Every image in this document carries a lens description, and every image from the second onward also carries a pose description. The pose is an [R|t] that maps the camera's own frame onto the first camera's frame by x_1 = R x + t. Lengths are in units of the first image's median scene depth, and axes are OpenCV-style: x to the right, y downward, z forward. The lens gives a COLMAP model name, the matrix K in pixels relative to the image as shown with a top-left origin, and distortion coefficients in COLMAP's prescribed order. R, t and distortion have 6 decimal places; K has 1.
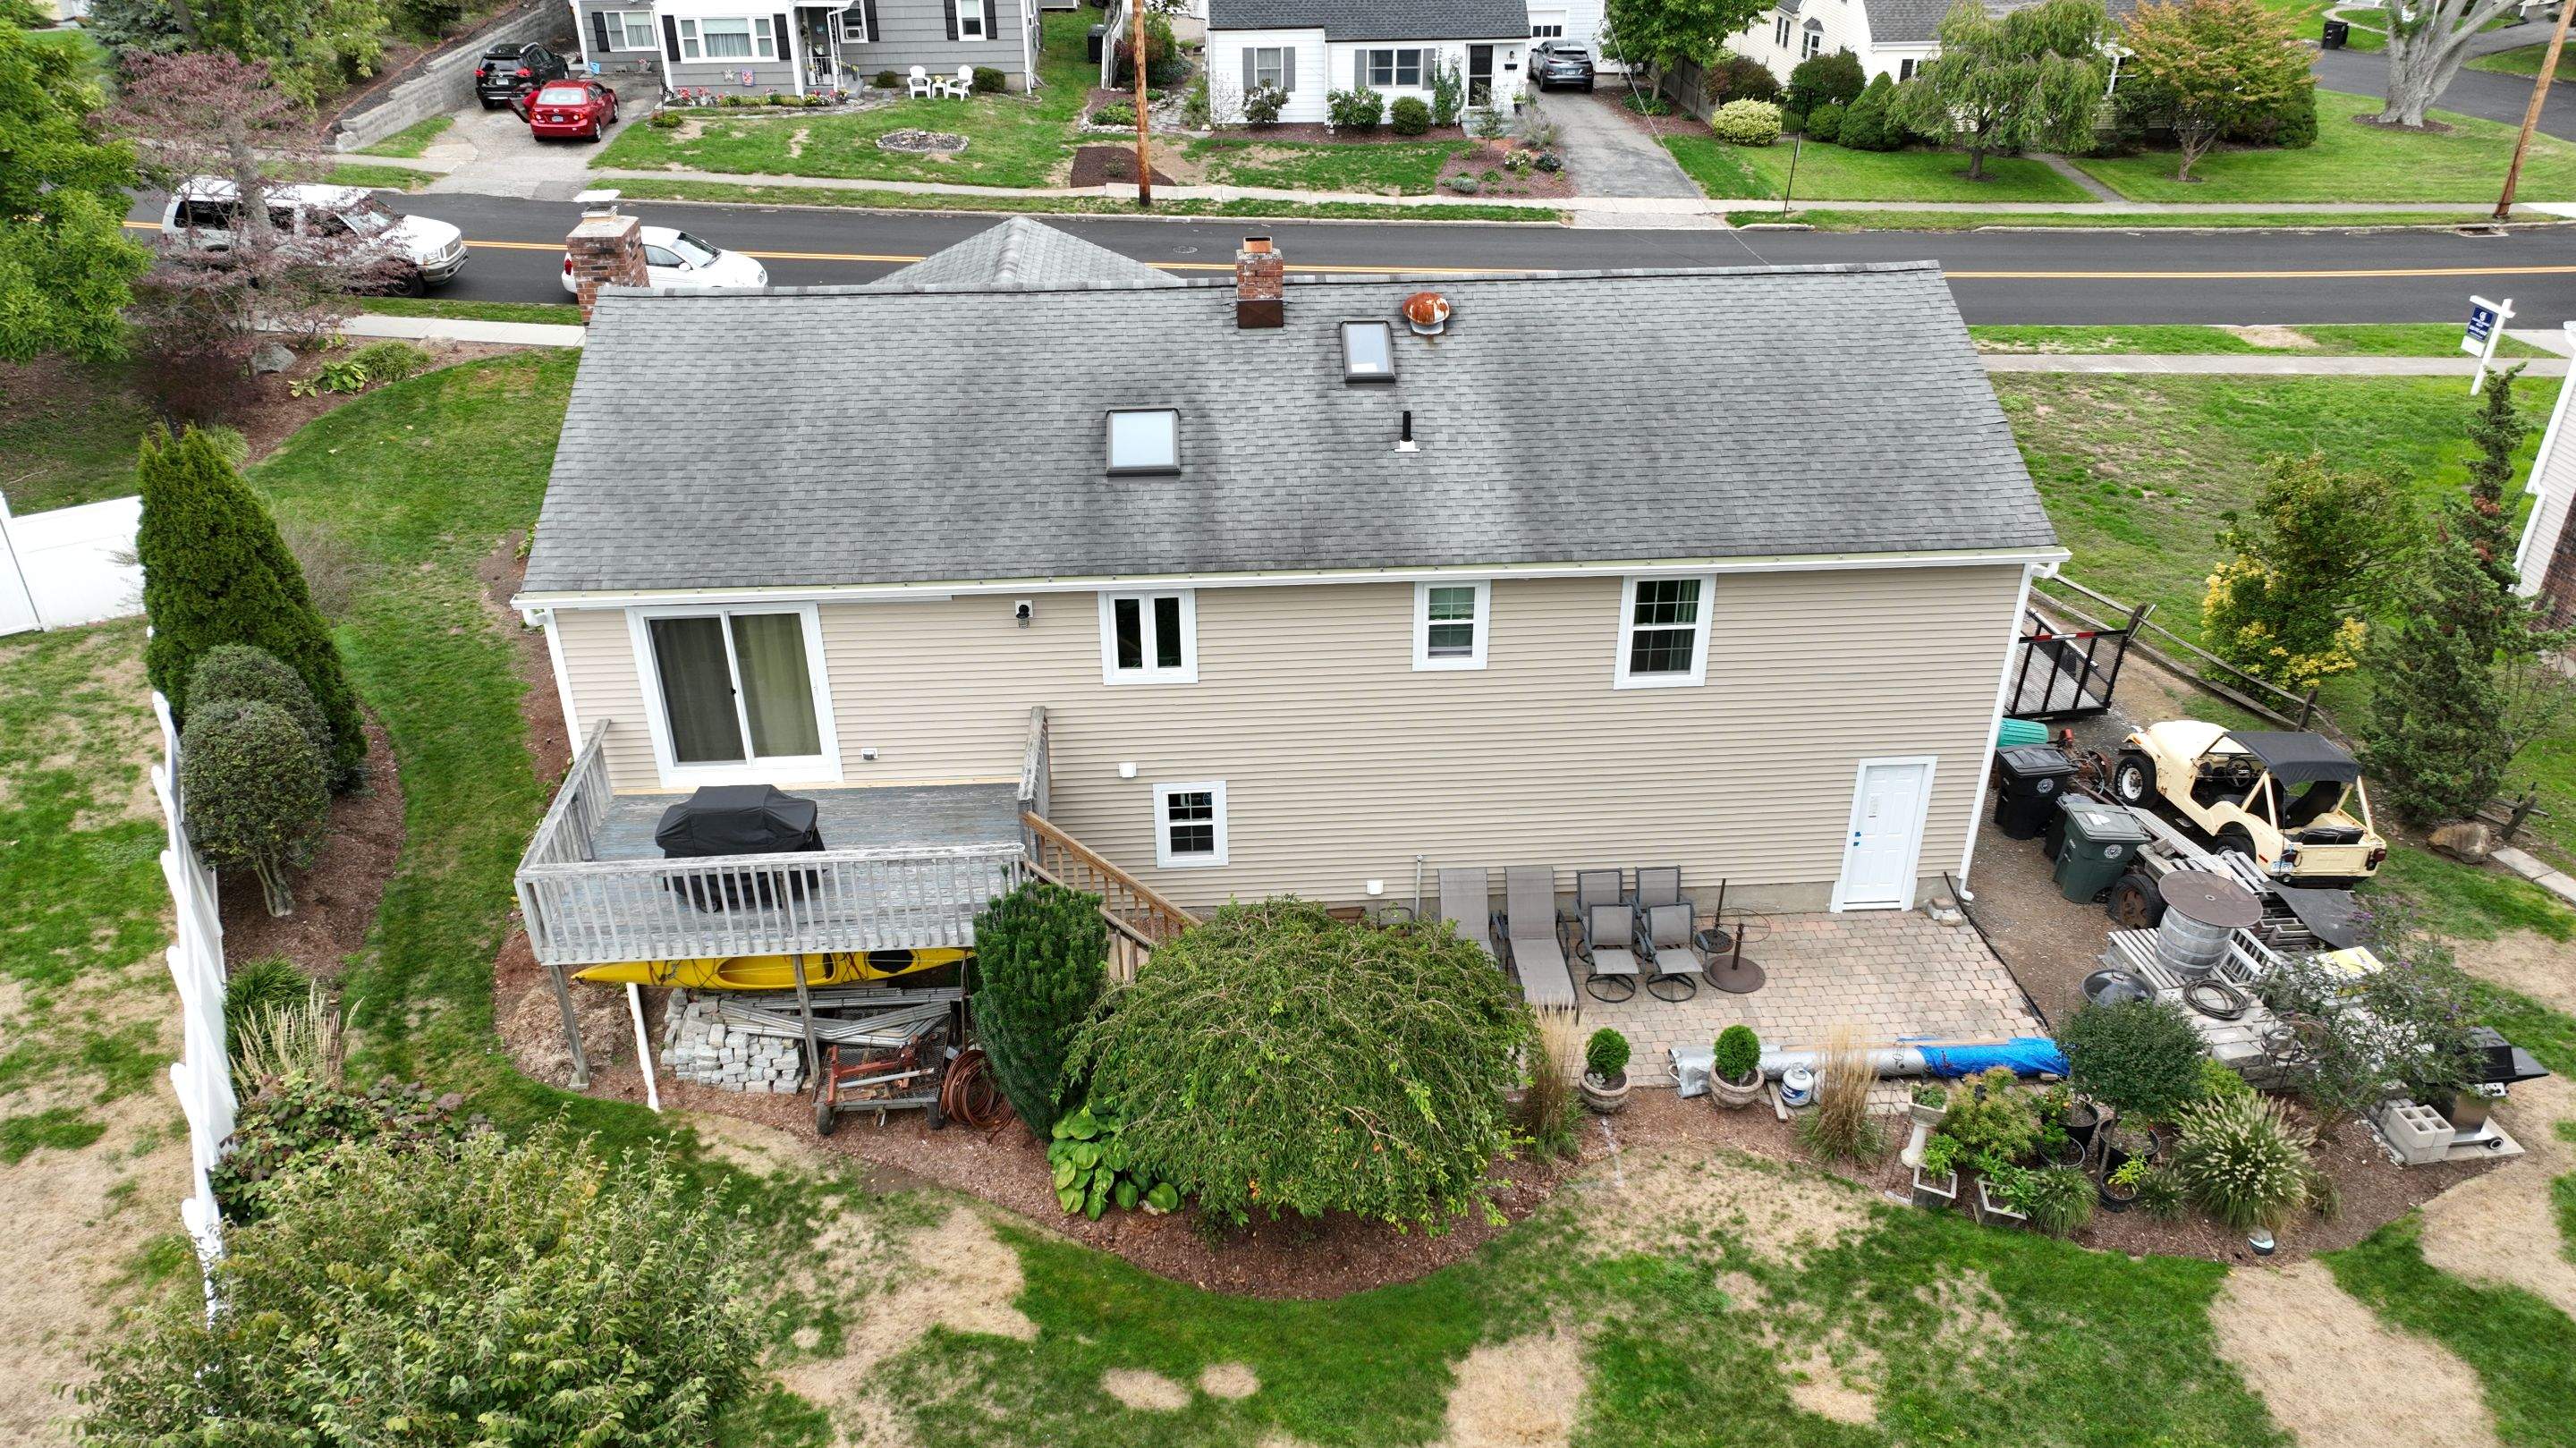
lens RADIAL K [[1841.3, 0, 1304.3], [0, 1841.3, 723.7], [0, 0, 1]] dist [-0.001083, 0.020062]
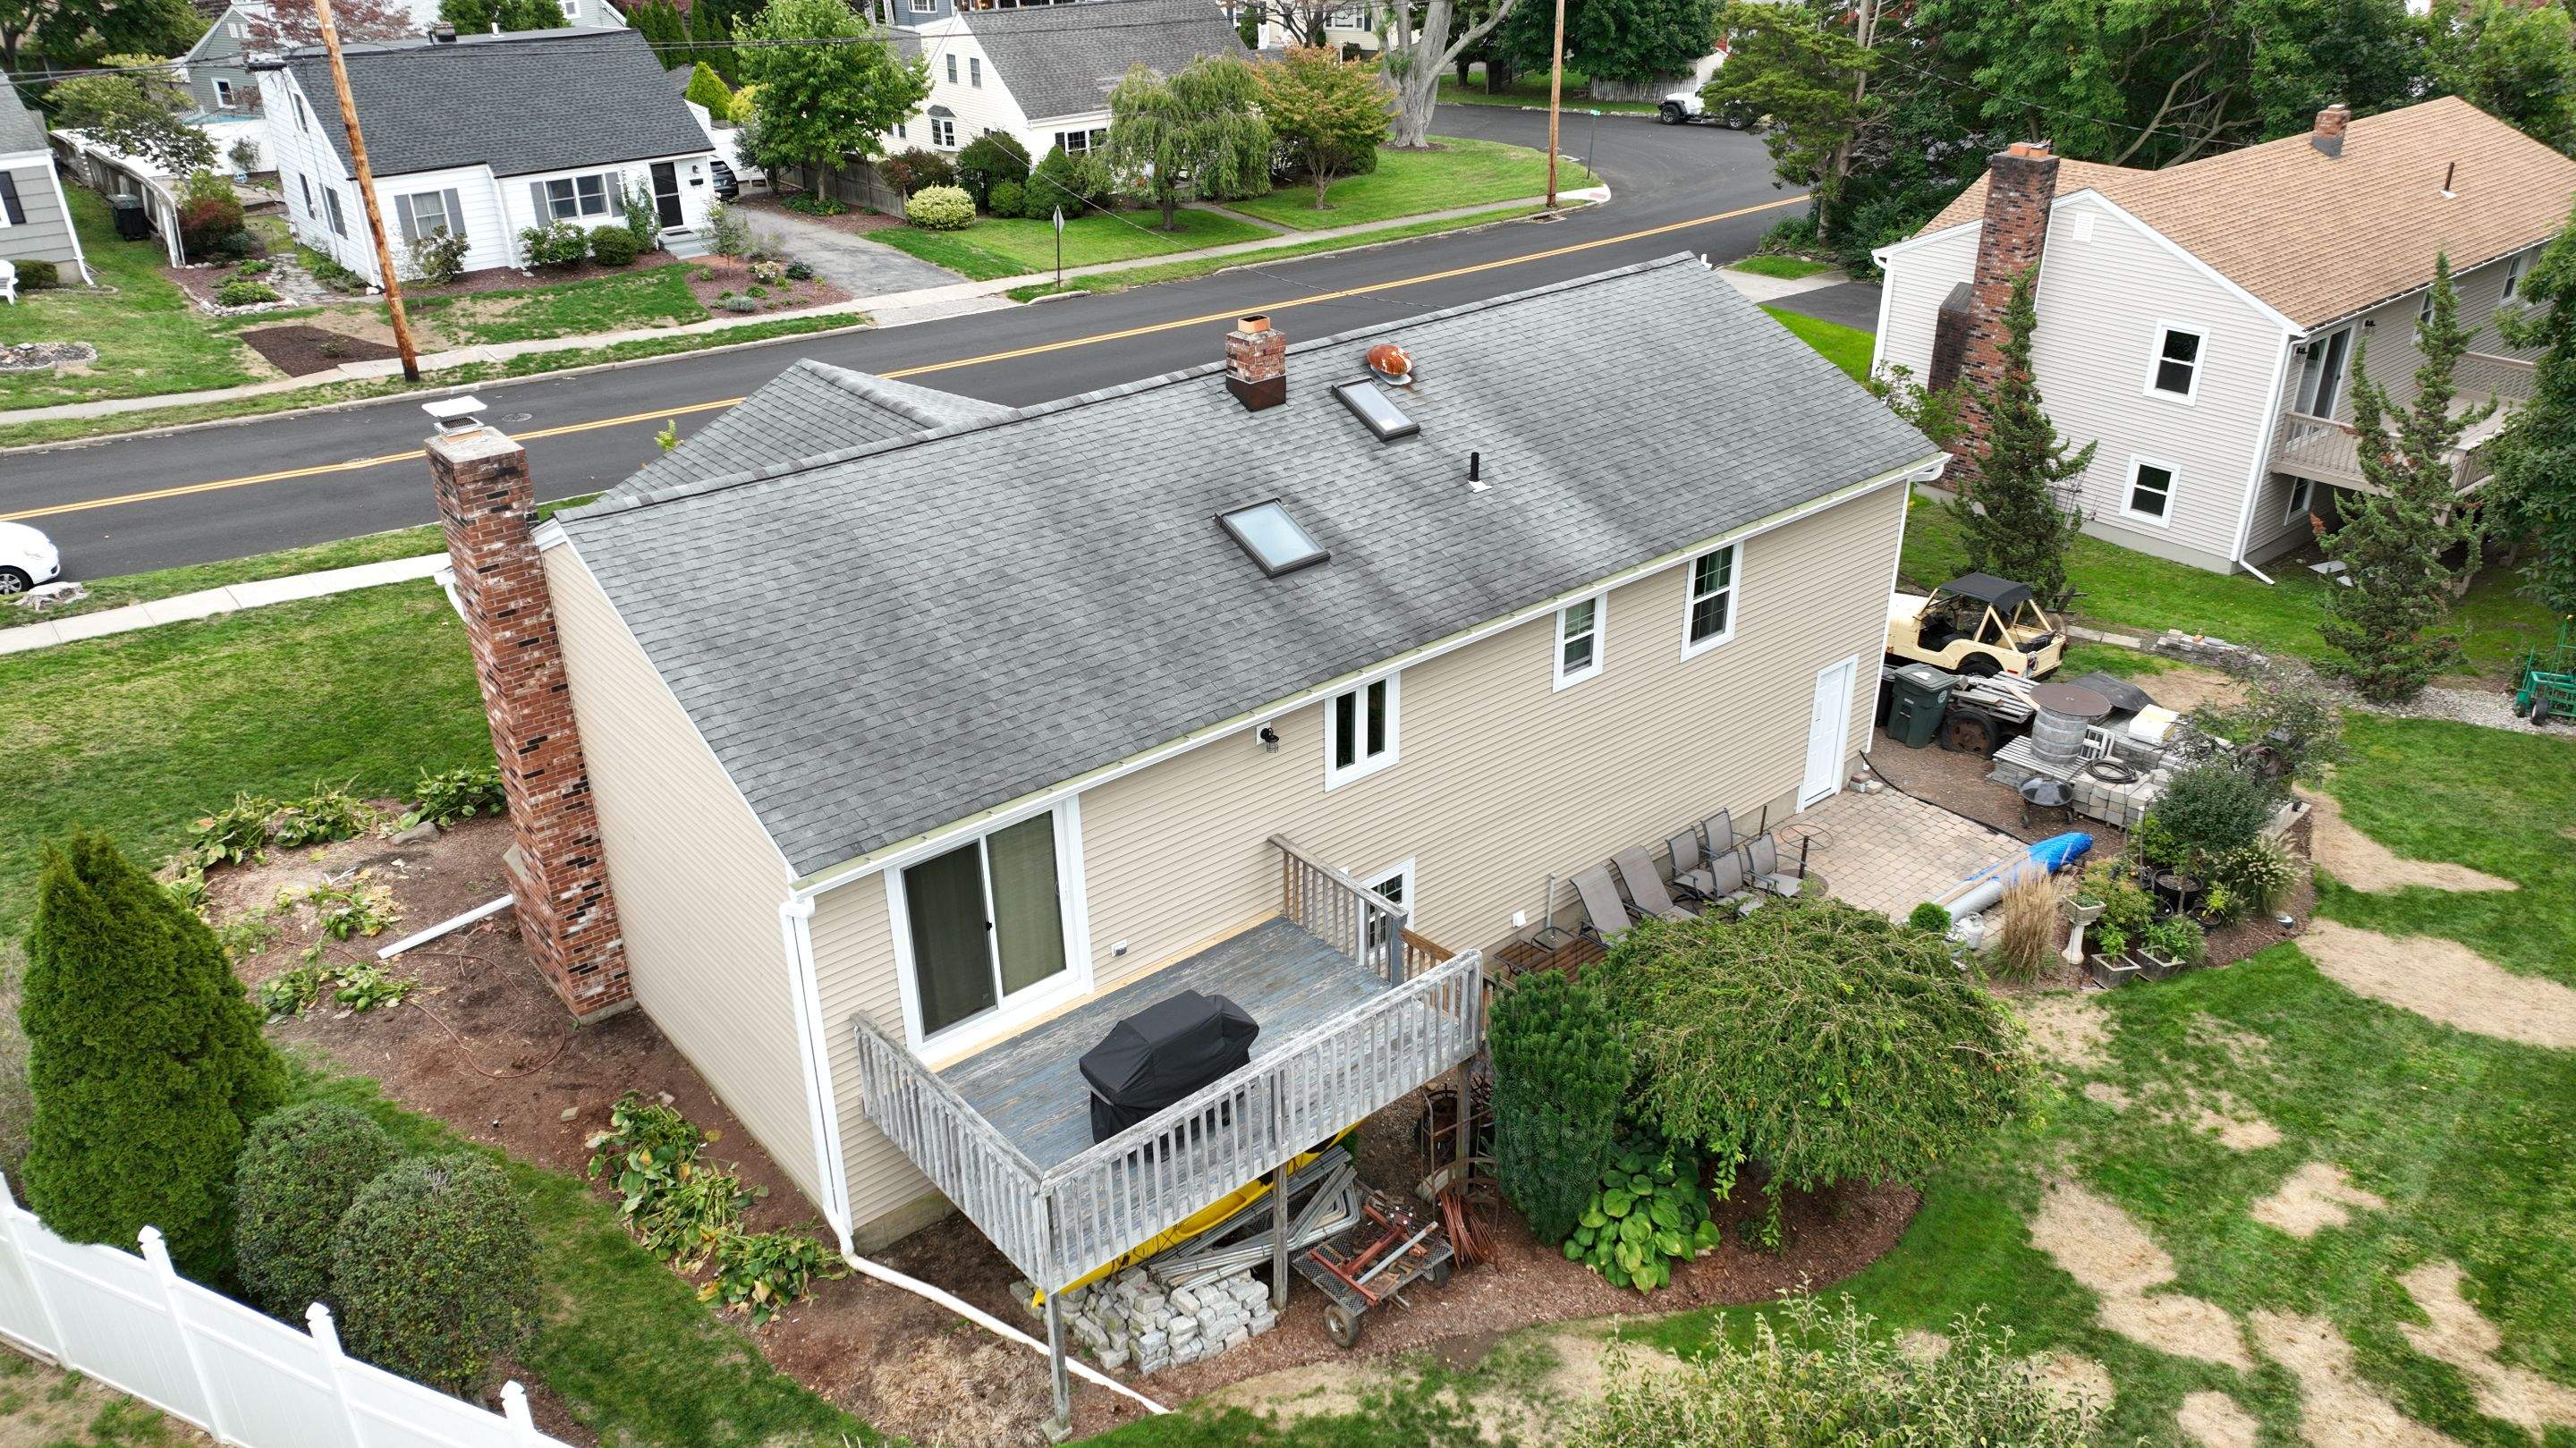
lens RADIAL K [[1841.3, 0, 1302.7], [0, 1841.3, 725.1], [0, 0, 1]] dist [-0.001083, 0.020062]
pose [[0.804846, -0.271703, 0.527636, -0.574201], [0.297840, 0.953903, 0.036887, -0.087338], [-0.513336, 0.127463, 0.848669, 0.192391]]
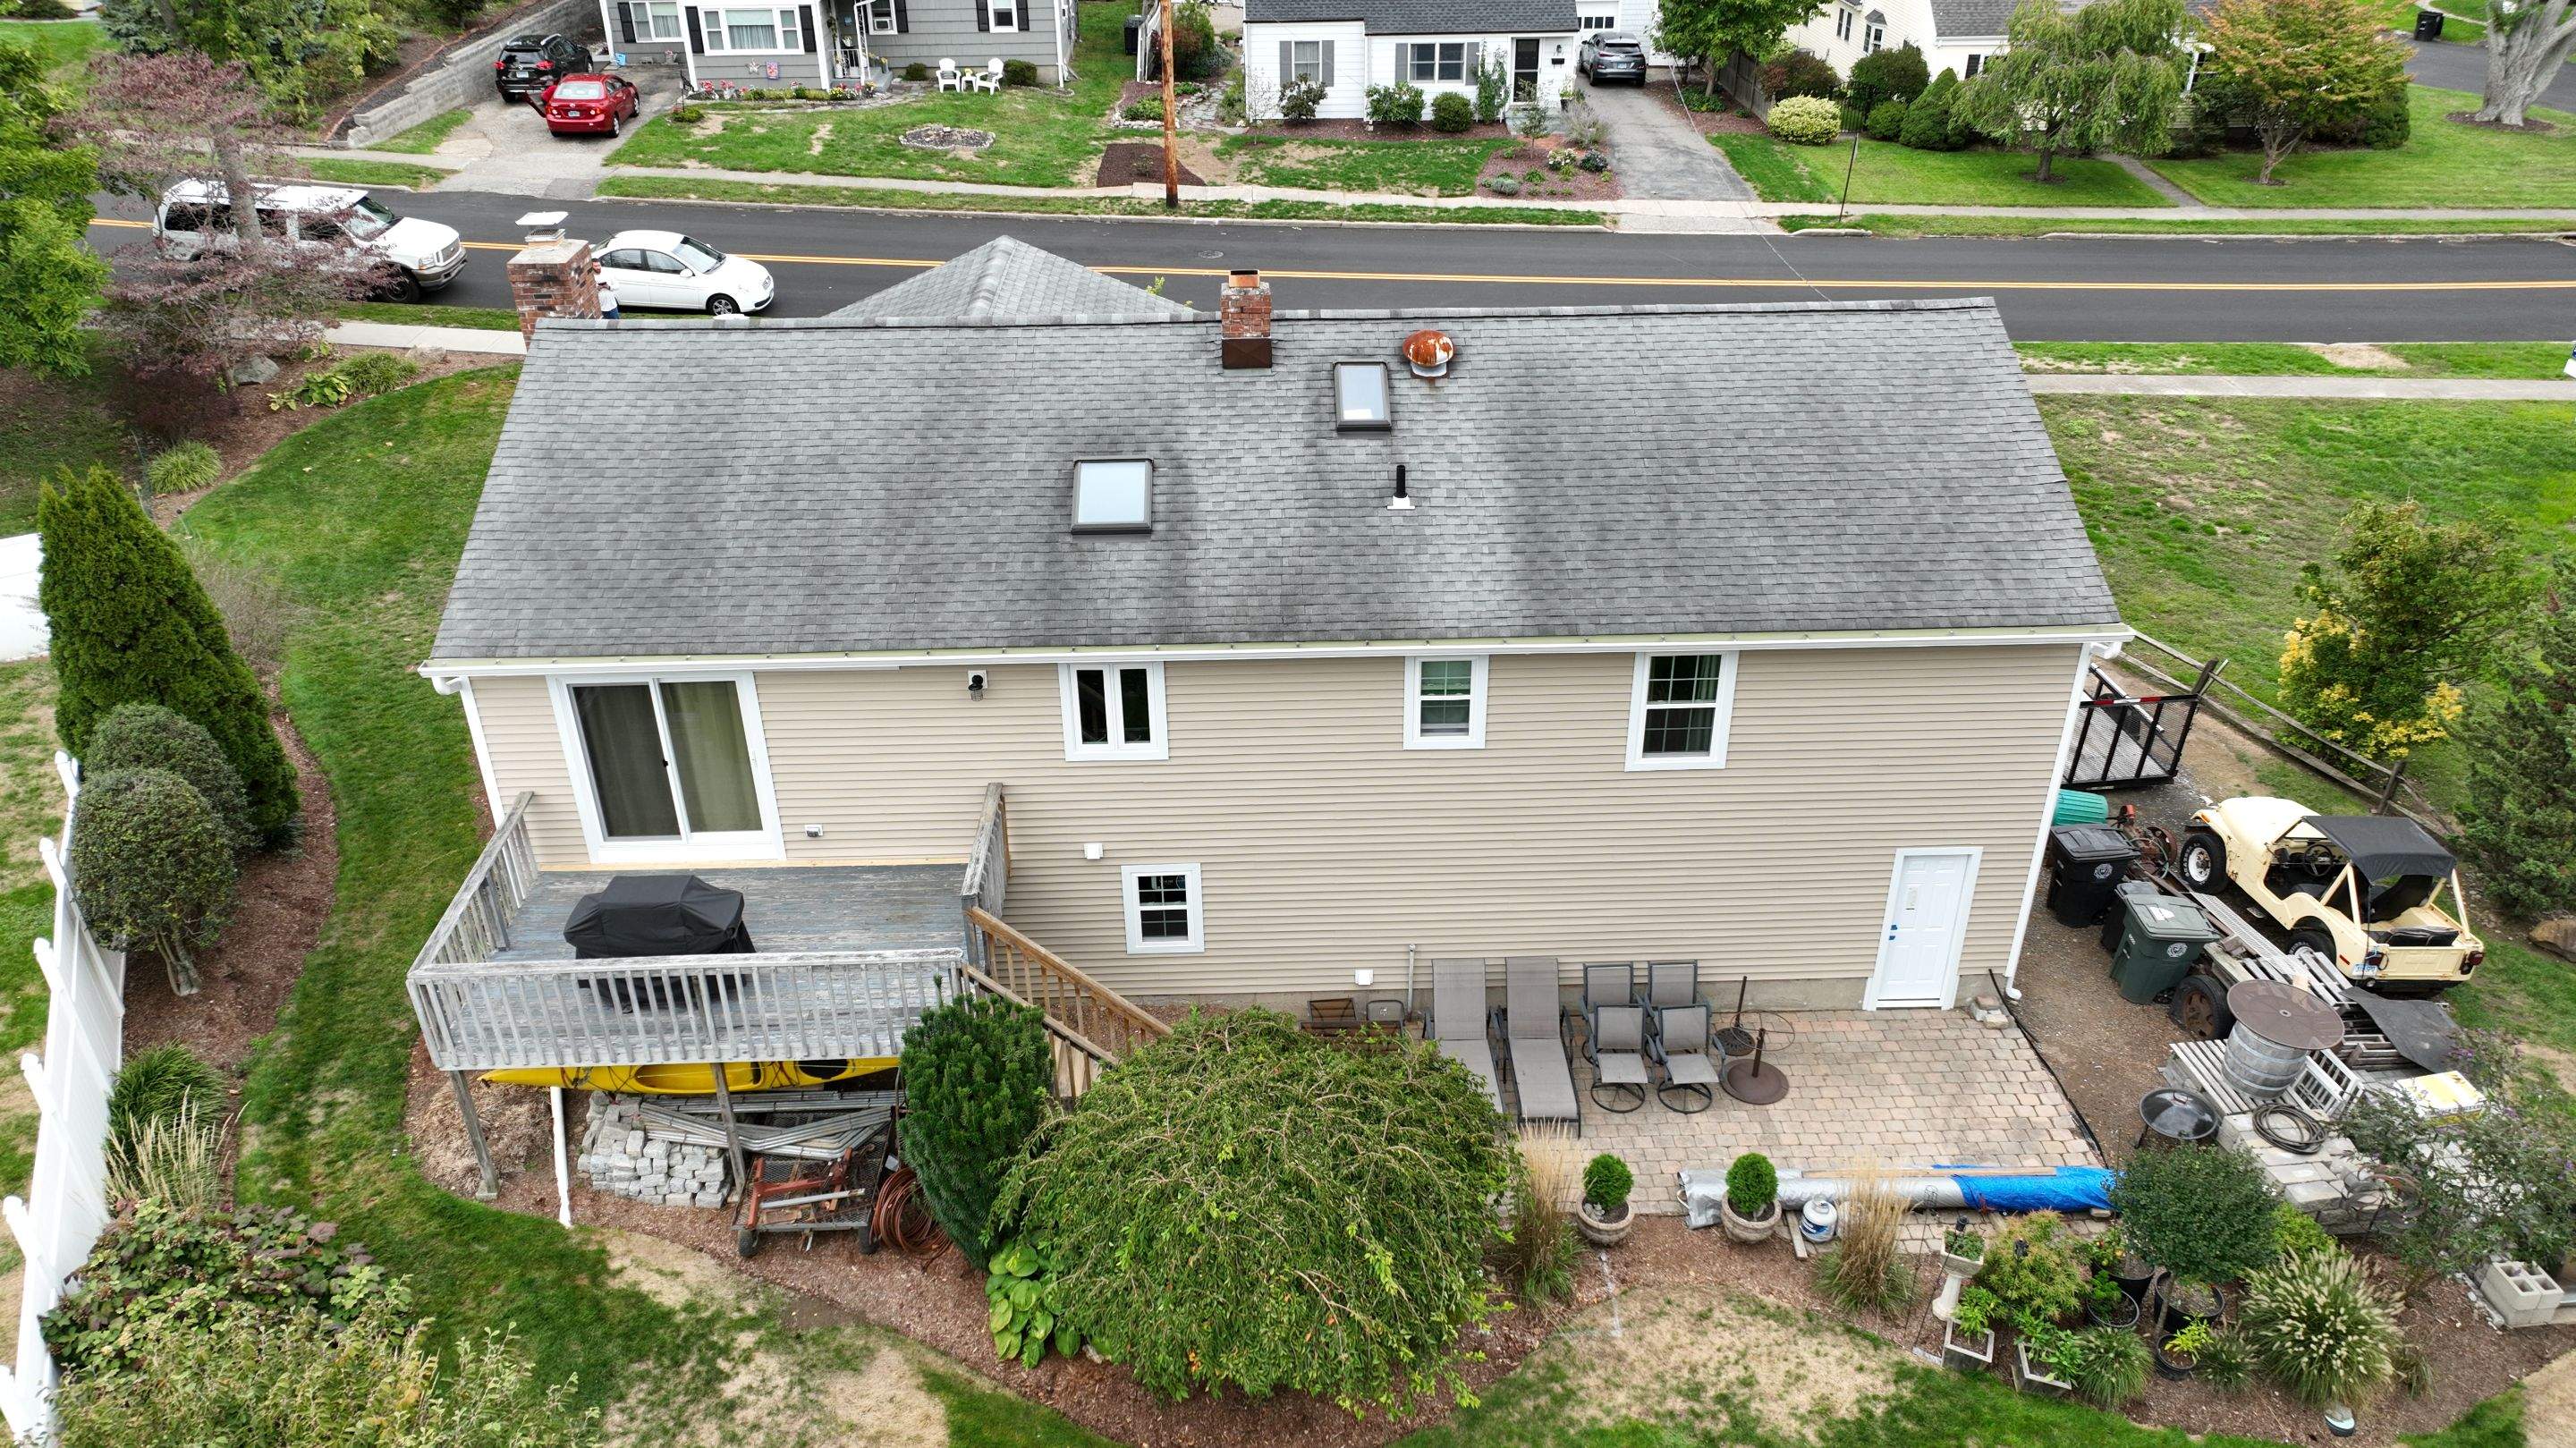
lens RADIAL K [[1841.3, 0, 1304.4], [0, 1841.3, 723.2], [0, 0, 1]] dist [-0.001083, 0.020062]
pose [[0.999465, 0.013406, -0.029834, 0.035133], [-0.013141, 0.999873, 0.009043, -0.047155], [0.029952, -0.008647, 0.999514, 0.081288]]
